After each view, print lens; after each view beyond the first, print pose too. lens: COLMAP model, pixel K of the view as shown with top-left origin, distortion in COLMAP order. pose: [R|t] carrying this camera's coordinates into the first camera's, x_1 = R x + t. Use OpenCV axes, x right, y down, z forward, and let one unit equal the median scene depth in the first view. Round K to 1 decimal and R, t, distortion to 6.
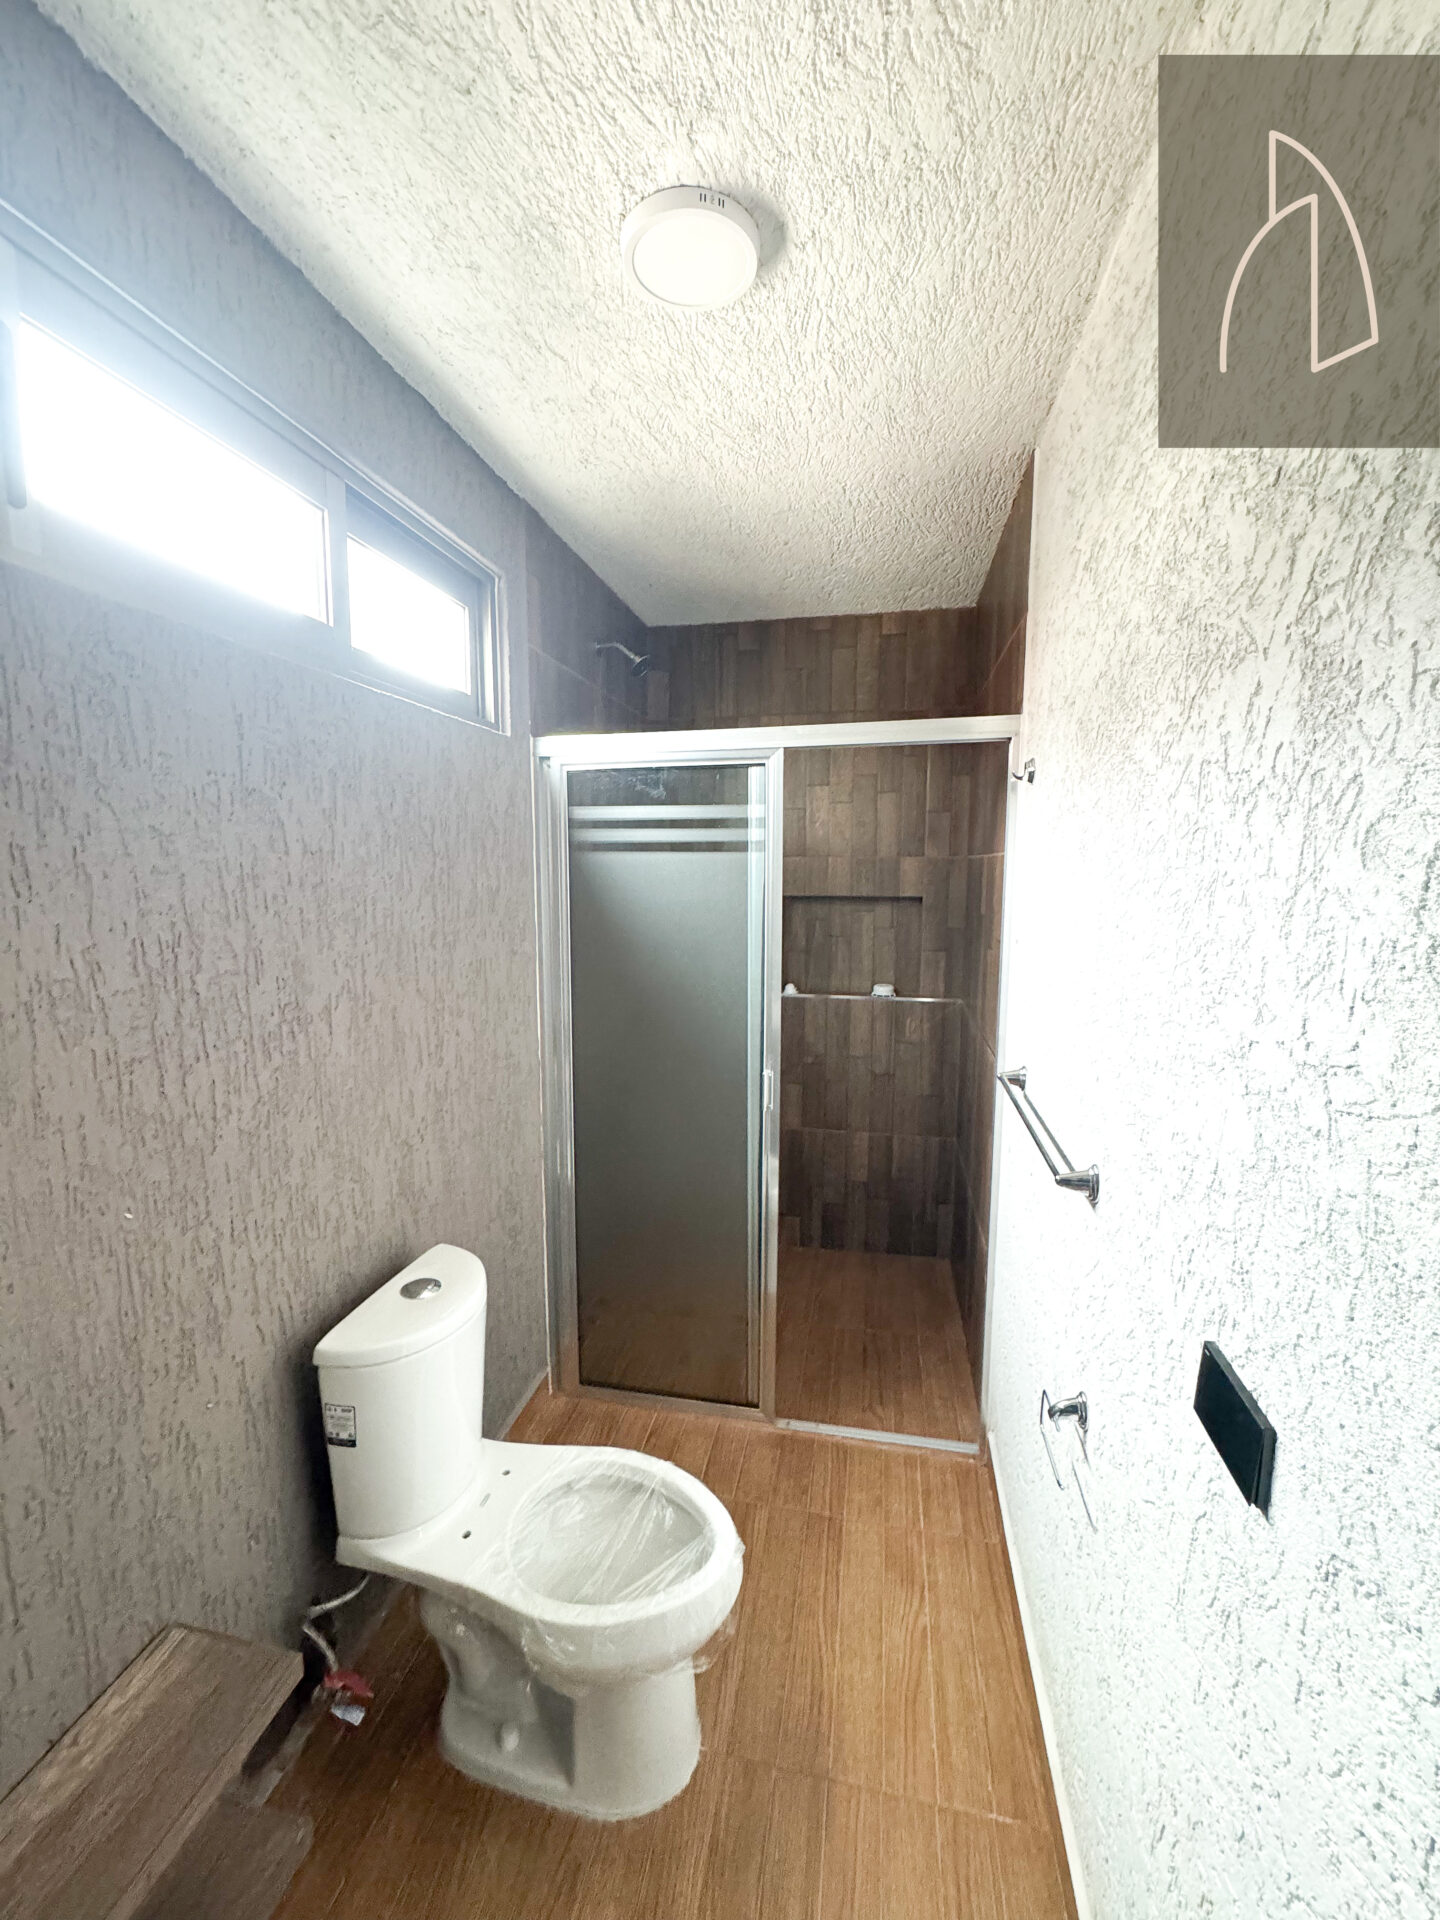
lens RADIAL K [[767.3, 0, 717.3], [0, 767.3, 954.7], [0, 0, 1]] dist [-0.004675, 0.000971]
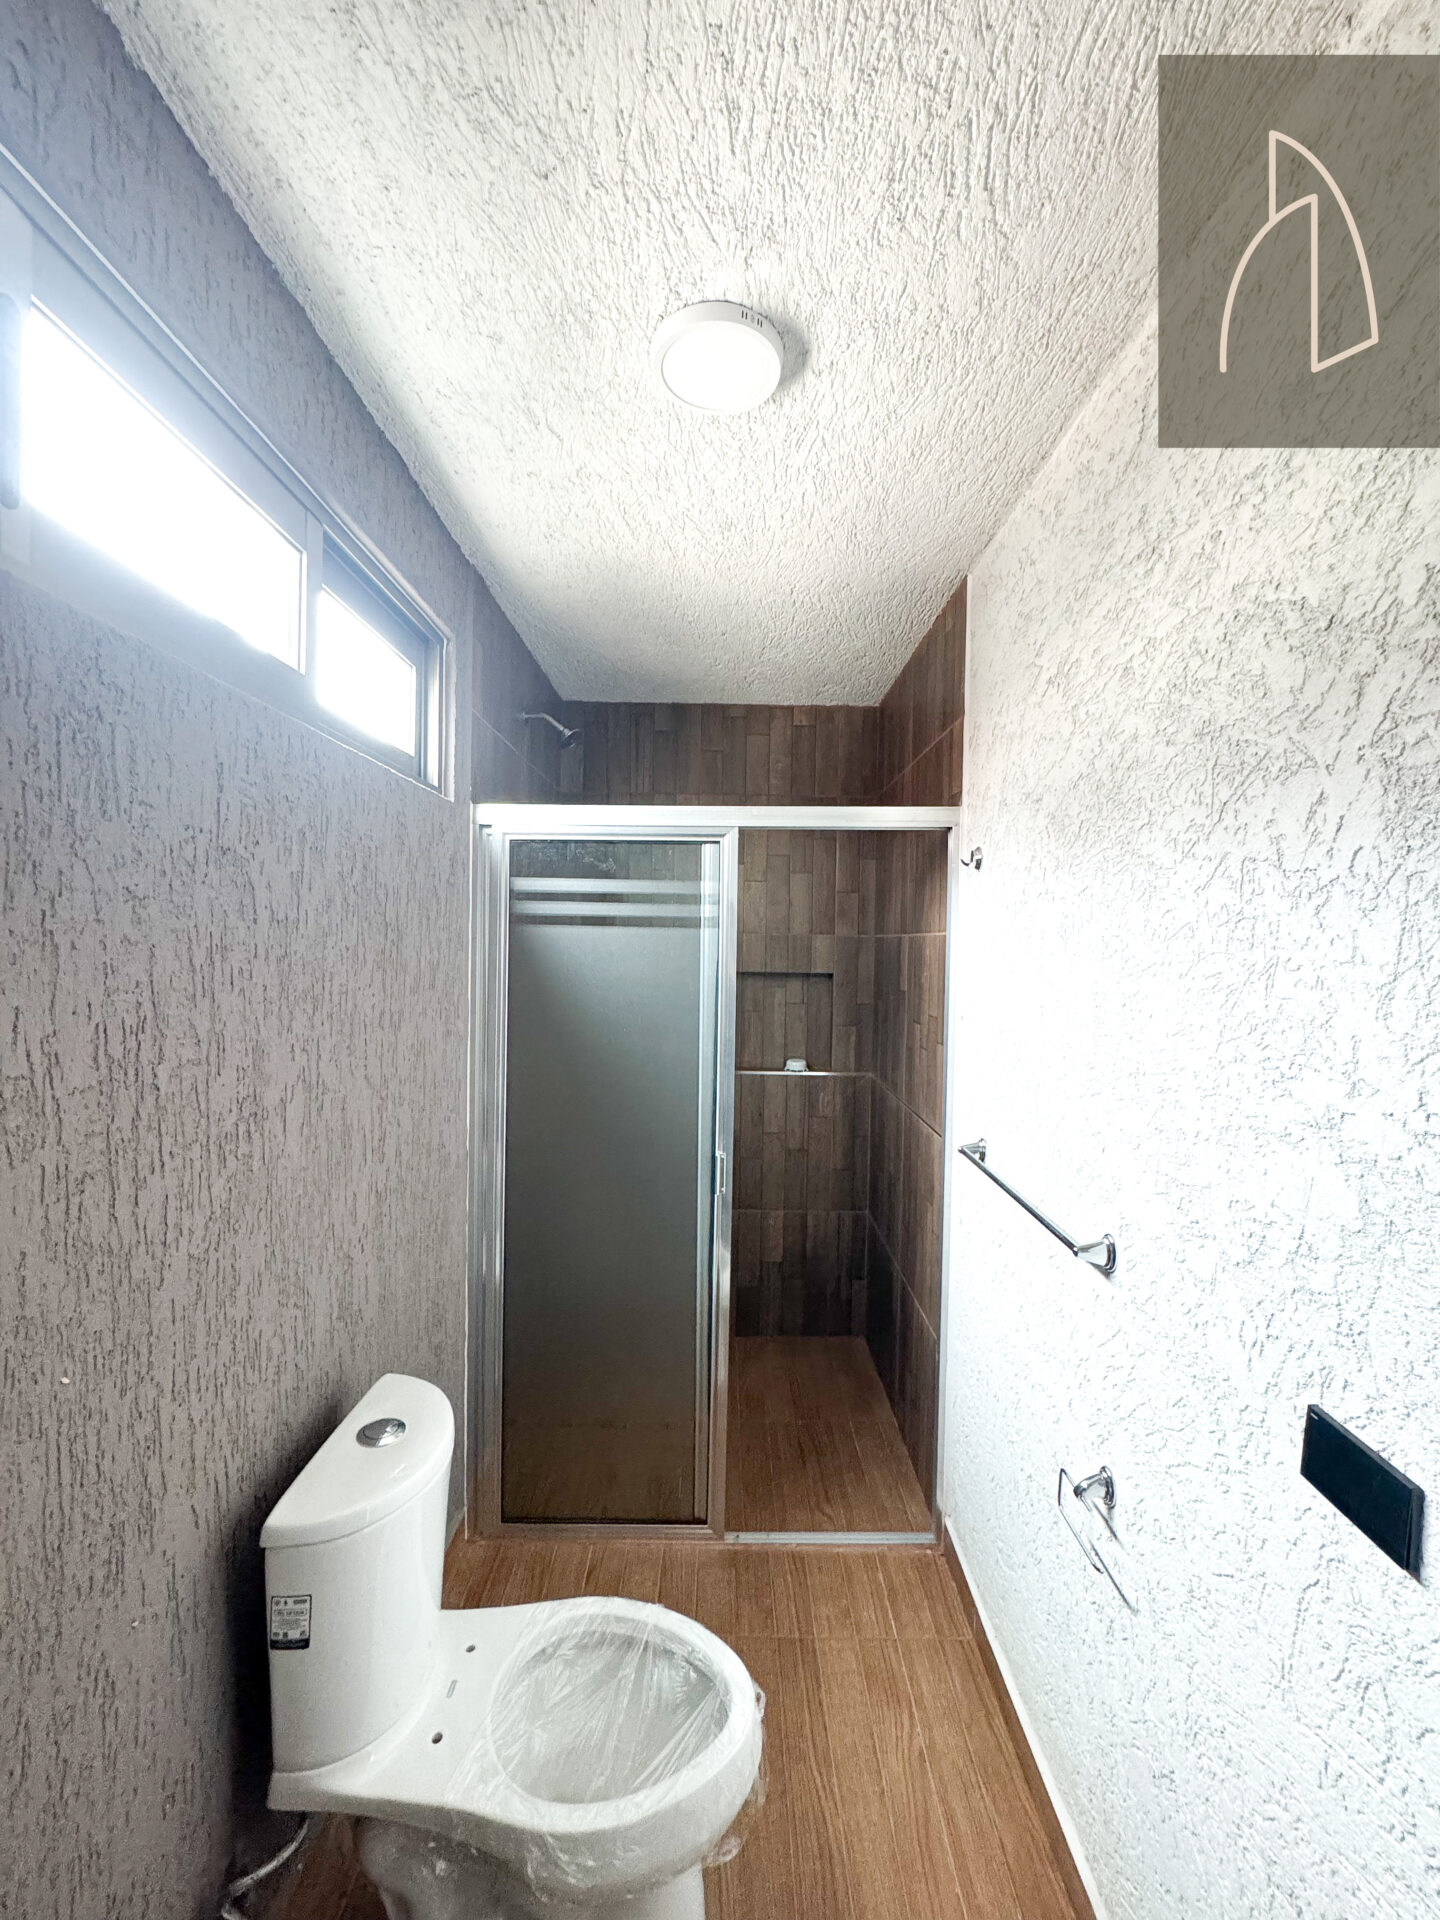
lens RADIAL K [[767.3, 0, 722.4], [0, 767.3, 954.3], [0, 0, 1]] dist [-0.004675, 0.000971]
pose [[0.979171, 0.011509, 0.202712, -0.233194], [0.008066, 0.995399, -0.095473, -0.009331], [-0.202879, 0.095119, 0.974573, 0.054739]]
